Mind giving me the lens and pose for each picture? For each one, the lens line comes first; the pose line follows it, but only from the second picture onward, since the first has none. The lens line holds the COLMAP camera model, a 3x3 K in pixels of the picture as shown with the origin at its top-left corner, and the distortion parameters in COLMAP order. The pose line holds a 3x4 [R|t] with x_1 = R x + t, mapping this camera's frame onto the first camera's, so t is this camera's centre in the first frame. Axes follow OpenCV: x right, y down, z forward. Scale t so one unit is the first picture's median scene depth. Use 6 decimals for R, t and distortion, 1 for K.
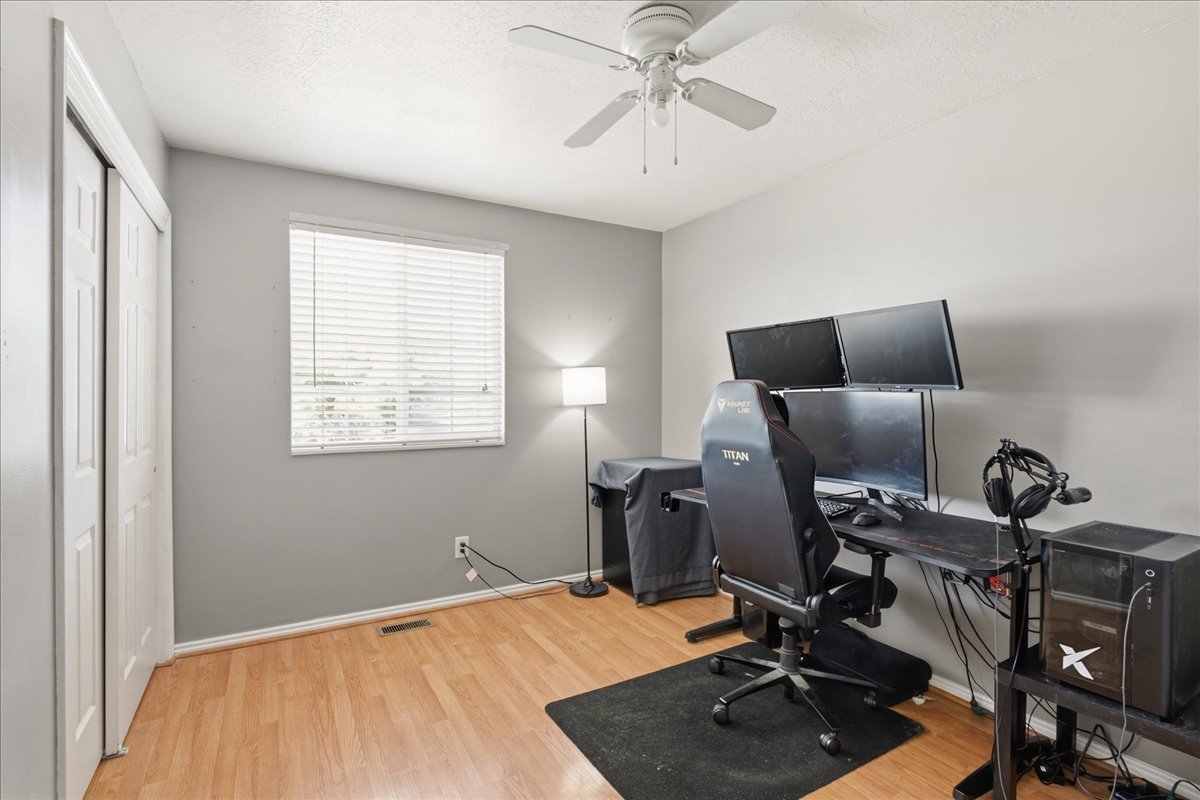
lens RADIAL K [[572.9, 0, 599.6], [0, 572.9, 380.1], [0, 0, 1]] dist [-0.006602, -0.000294]
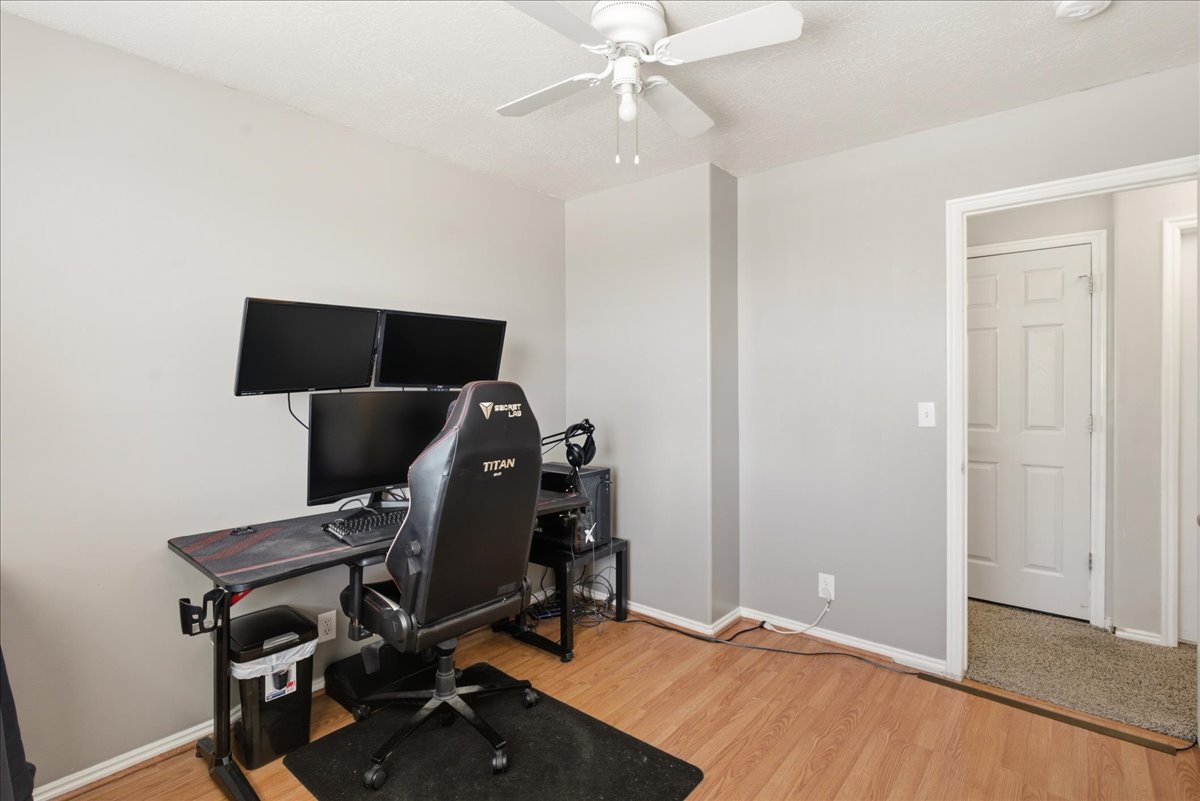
lens RADIAL K [[572.9, 0, 599.6], [0, 572.9, 380.6], [0, 0, 1]] dist [-0.006602, -0.000294]
pose [[-0.321049, -0.004442, 0.947052, -0.655795], [-0.012341, 0.999924, 0.000507, -0.003444], [-0.946982, -0.011525, -0.321079, 1.126085]]
